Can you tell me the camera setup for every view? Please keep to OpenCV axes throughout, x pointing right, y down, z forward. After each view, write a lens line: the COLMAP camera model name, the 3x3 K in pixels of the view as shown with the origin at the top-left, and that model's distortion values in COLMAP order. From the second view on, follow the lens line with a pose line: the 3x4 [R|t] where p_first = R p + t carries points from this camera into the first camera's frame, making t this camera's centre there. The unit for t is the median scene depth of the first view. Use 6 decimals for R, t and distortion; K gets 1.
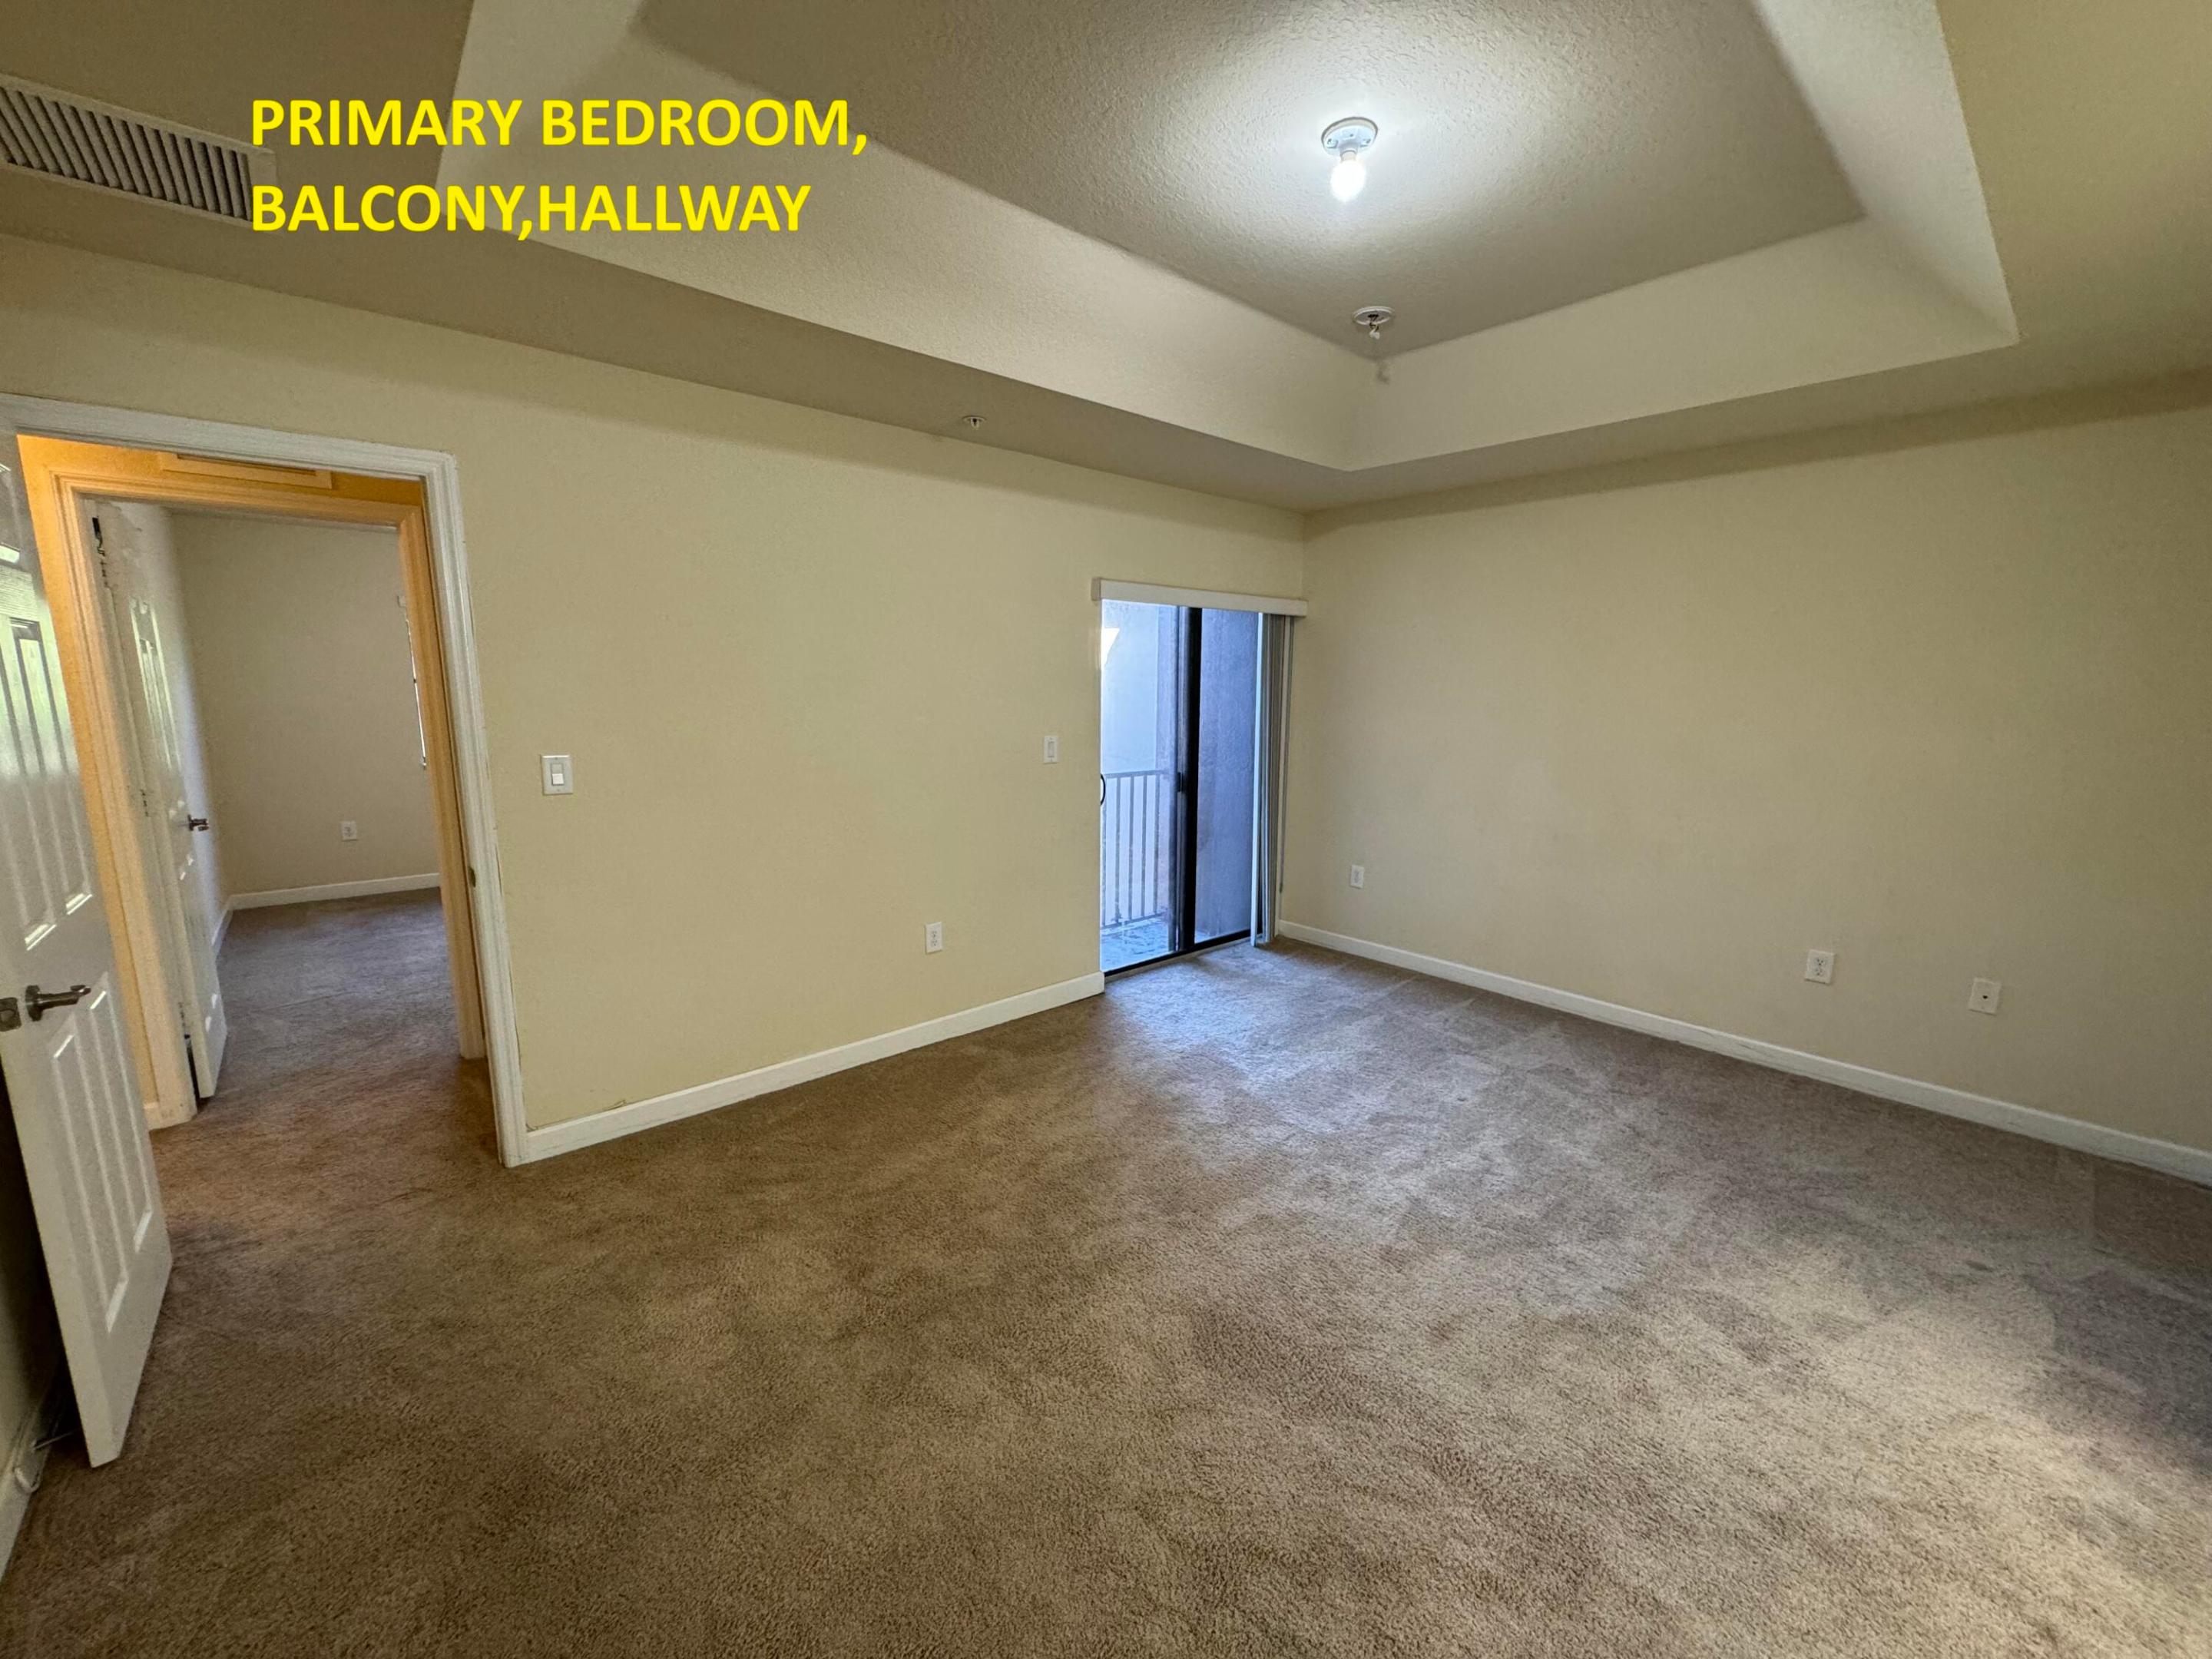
lens RADIAL K [[877.8, 0, 1109.9], [0, 877.8, 825.4], [0, 0, 1]] dist [-0.000134, -0.000175]
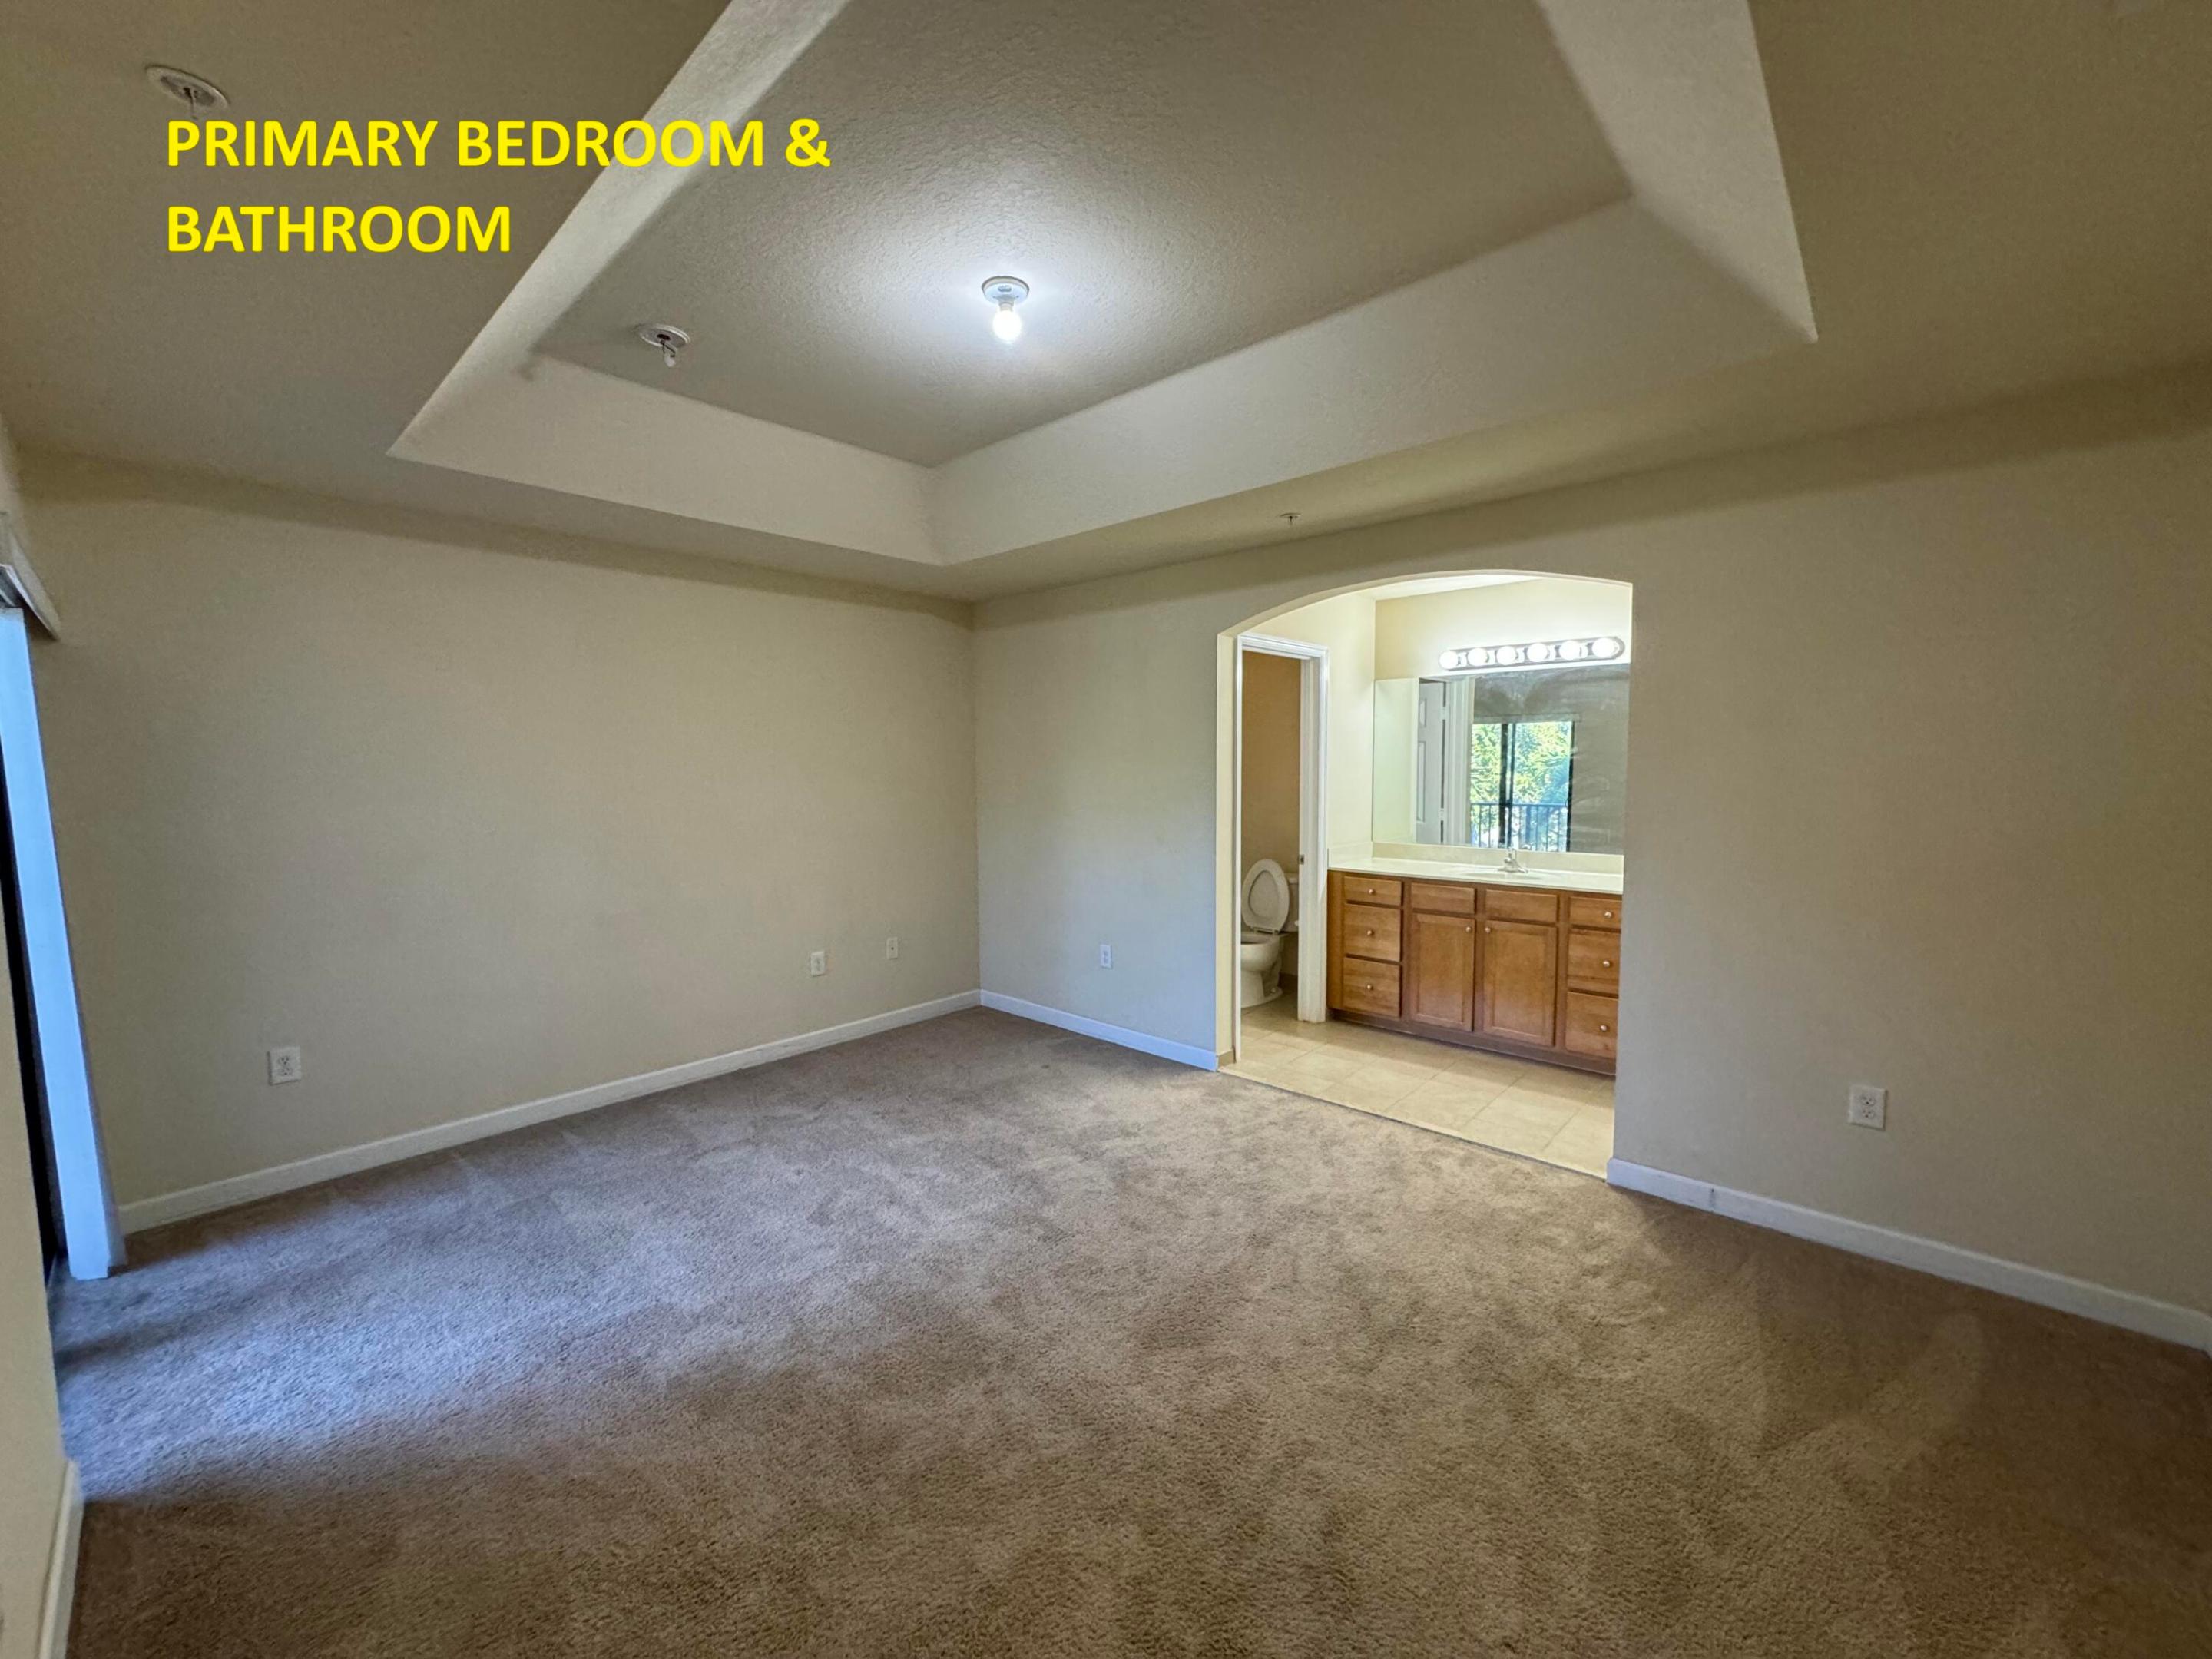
lens RADIAL K [[877.8, 0, 1104.4], [0, 877.8, 827.9], [0, 0, 1]] dist [-0.000134, -0.000175]
pose [[-0.101805, -0.084854, 0.991179, -0.670783], [0.164718, 0.981165, 0.100915, -0.129710], [-0.981073, 0.173538, -0.085911, 0.779697]]
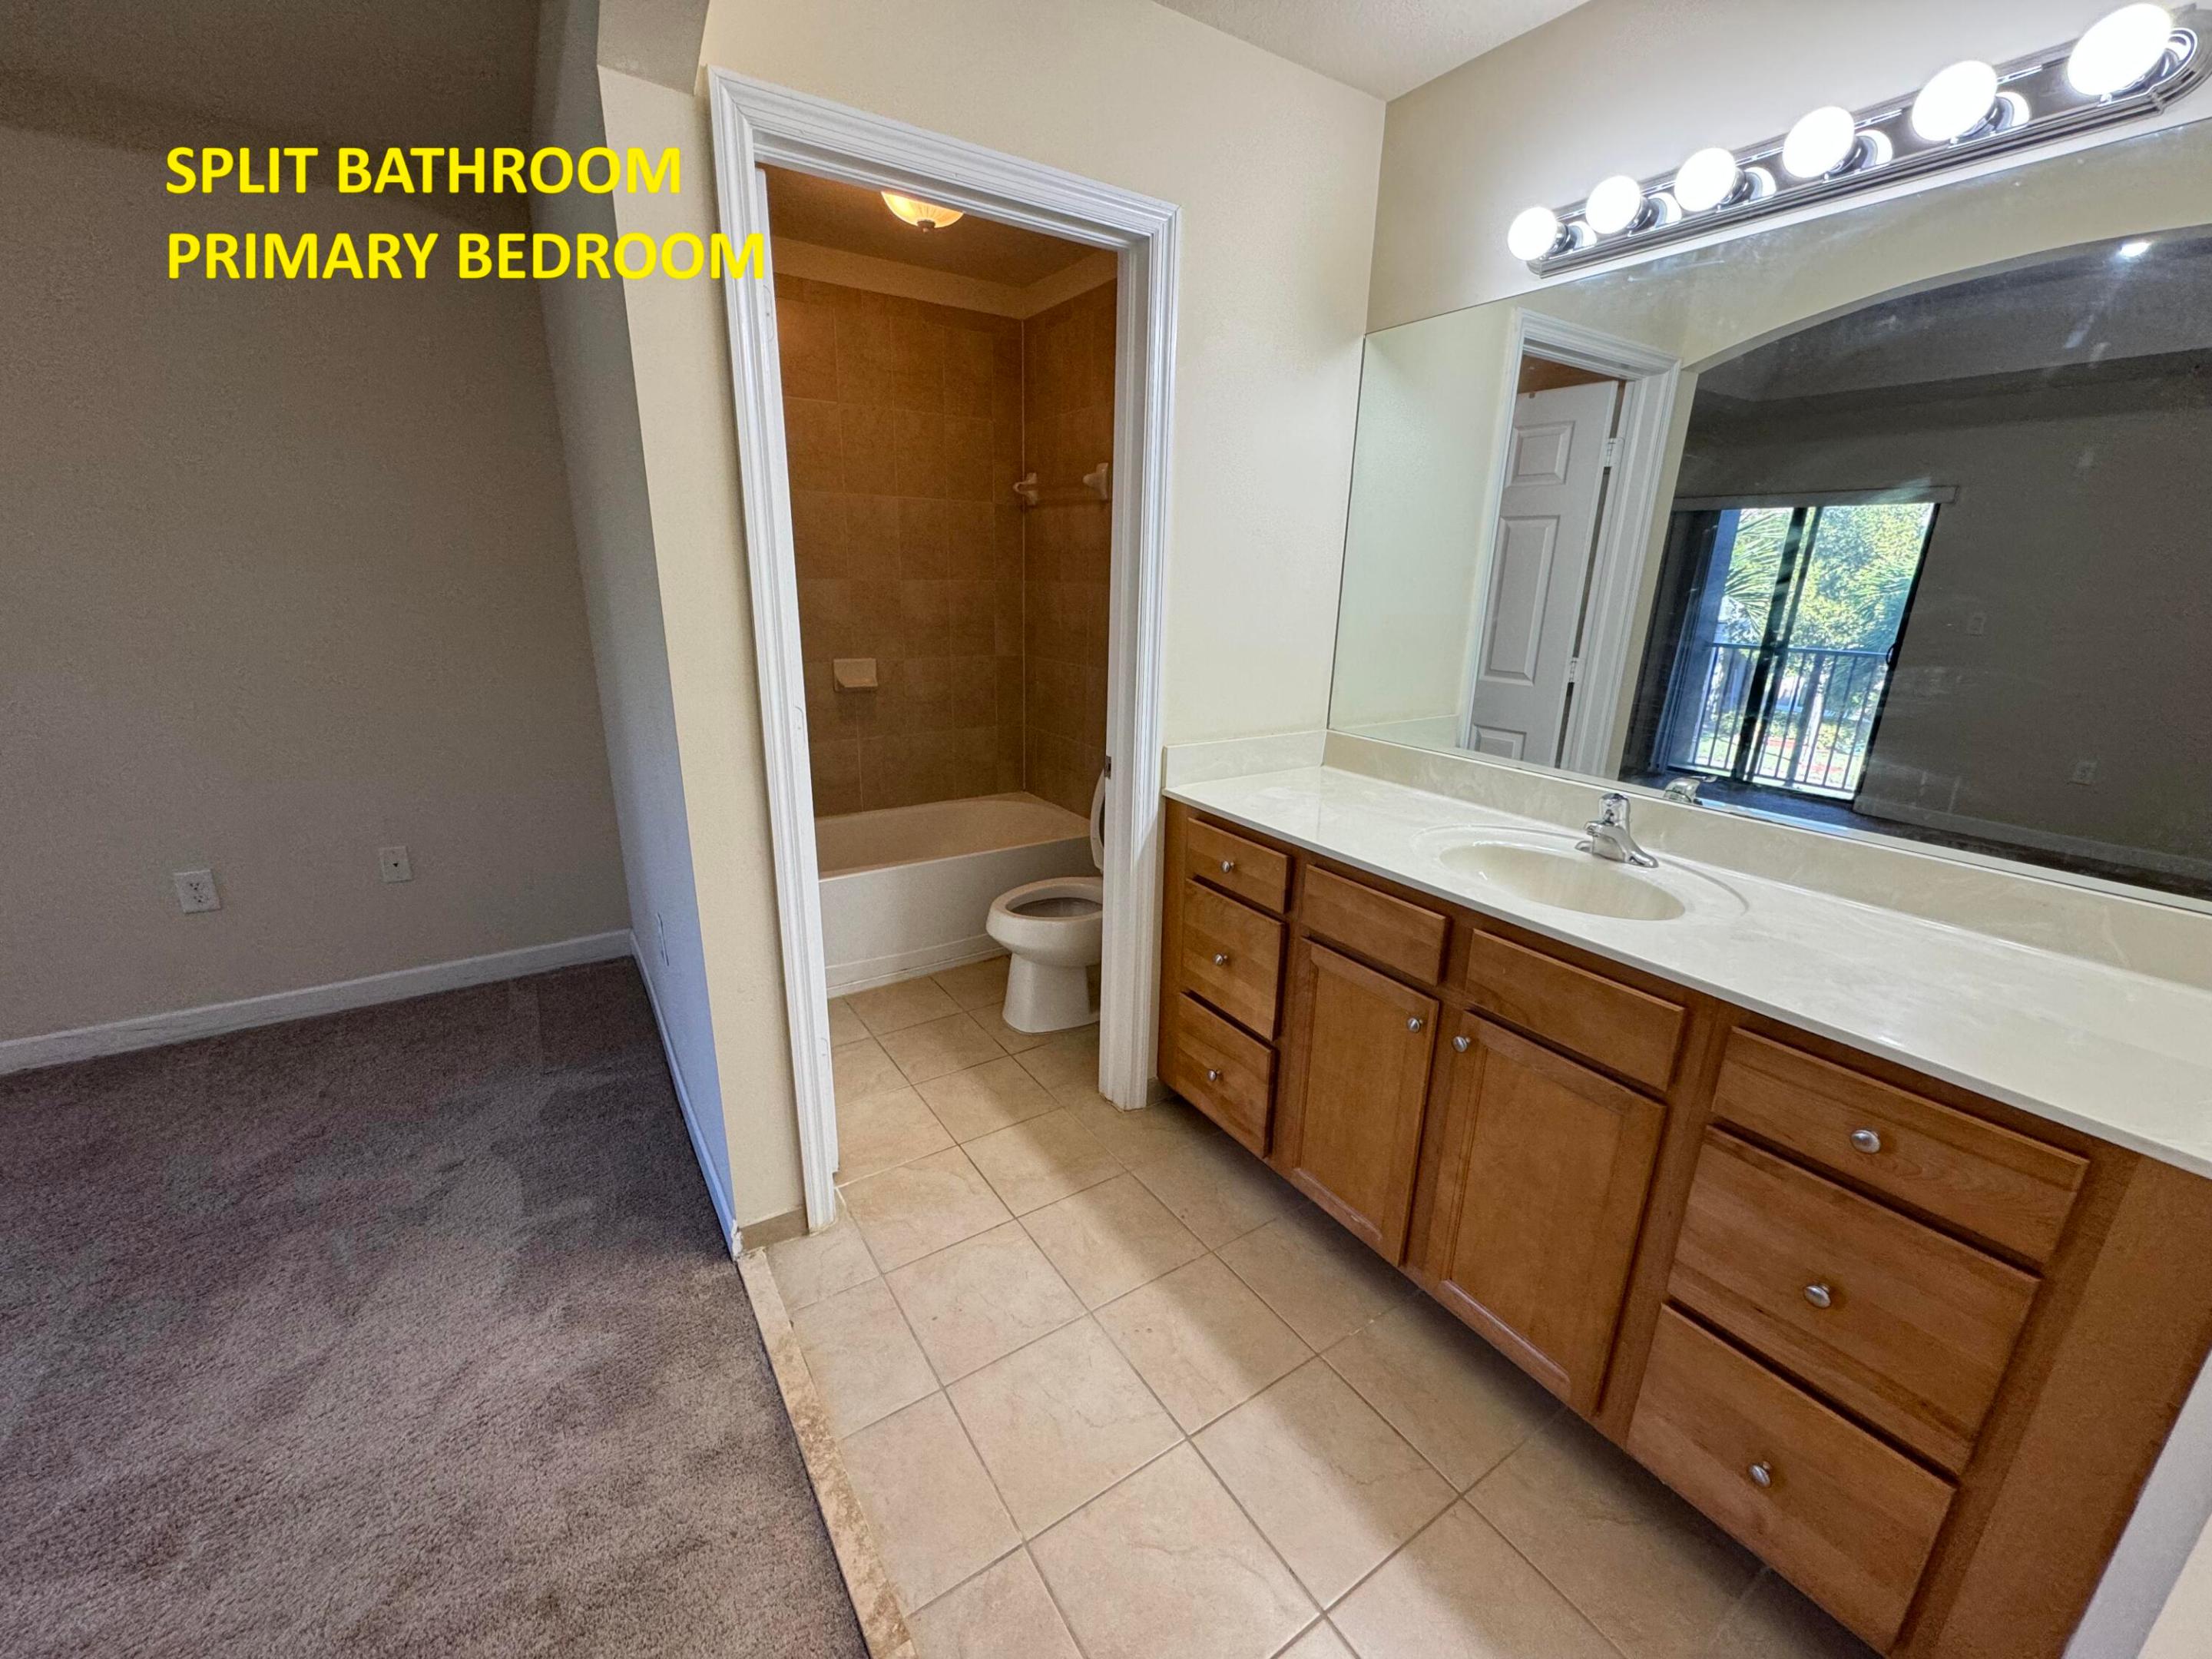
lens RADIAL K [[877.8, 0, 1105.8], [0, 877.8, 828.5], [0, 0, 1]] dist [-0.000134, -0.000175]
pose [[0.148295, -0.288655, 0.945879, 0.278712], [0.138278, 0.953111, 0.269183, 0.018510], [-0.979228, 0.090875, 0.181256, 0.120244]]
